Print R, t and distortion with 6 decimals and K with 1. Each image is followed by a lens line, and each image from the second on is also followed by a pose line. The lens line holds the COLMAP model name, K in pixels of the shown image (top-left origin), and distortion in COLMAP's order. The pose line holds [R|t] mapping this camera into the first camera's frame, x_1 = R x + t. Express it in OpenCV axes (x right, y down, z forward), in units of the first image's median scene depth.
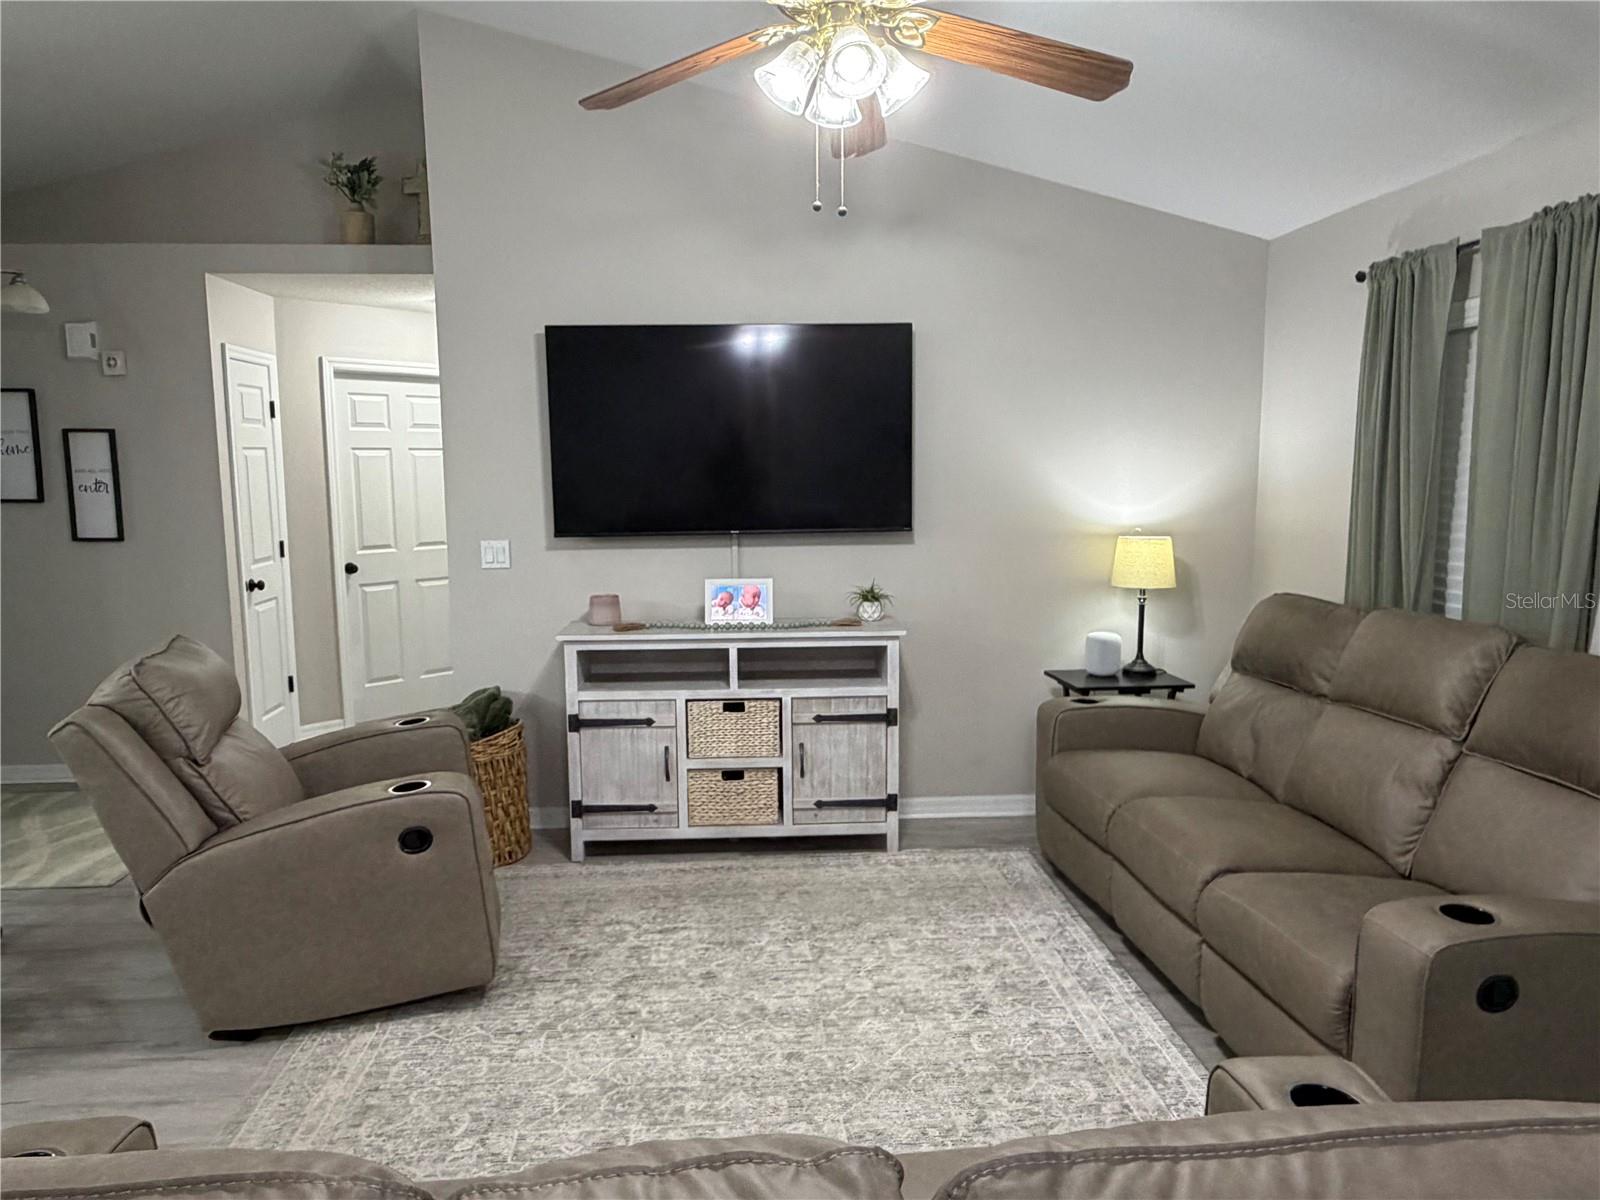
lens RADIAL K [[1094.7, 0, 800.0], [0, 1094.7, 600.0], [0, 0, 1]] dist [-0.000650, 0.000991]
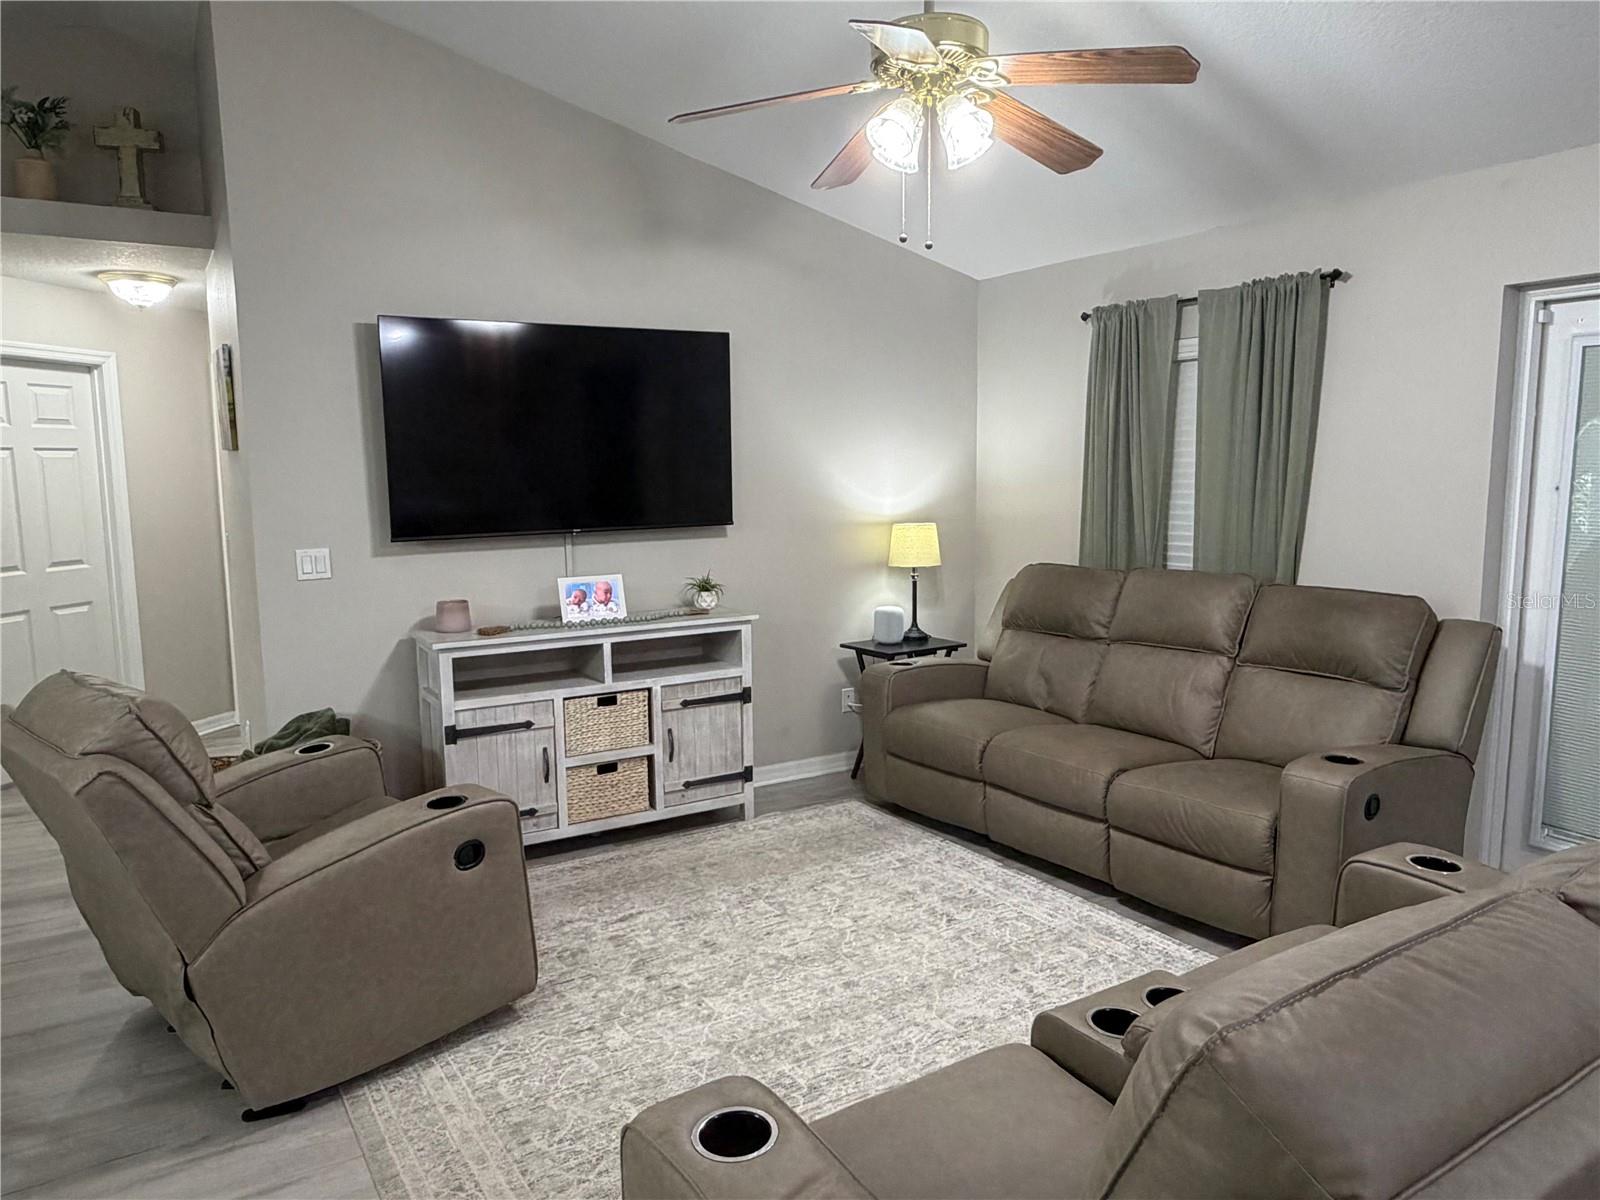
lens RADIAL K [[1094.7, 0, 800.0], [0, 1094.7, 600.0], [0, 0, 1]] dist [-0.000650, 0.000991]
pose [[0.883278, -0.061400, 0.464812, -0.369687], [0.063260, 0.997930, 0.011611, 0.003374], [-0.464563, 0.019148, 0.885333, 0.011932]]
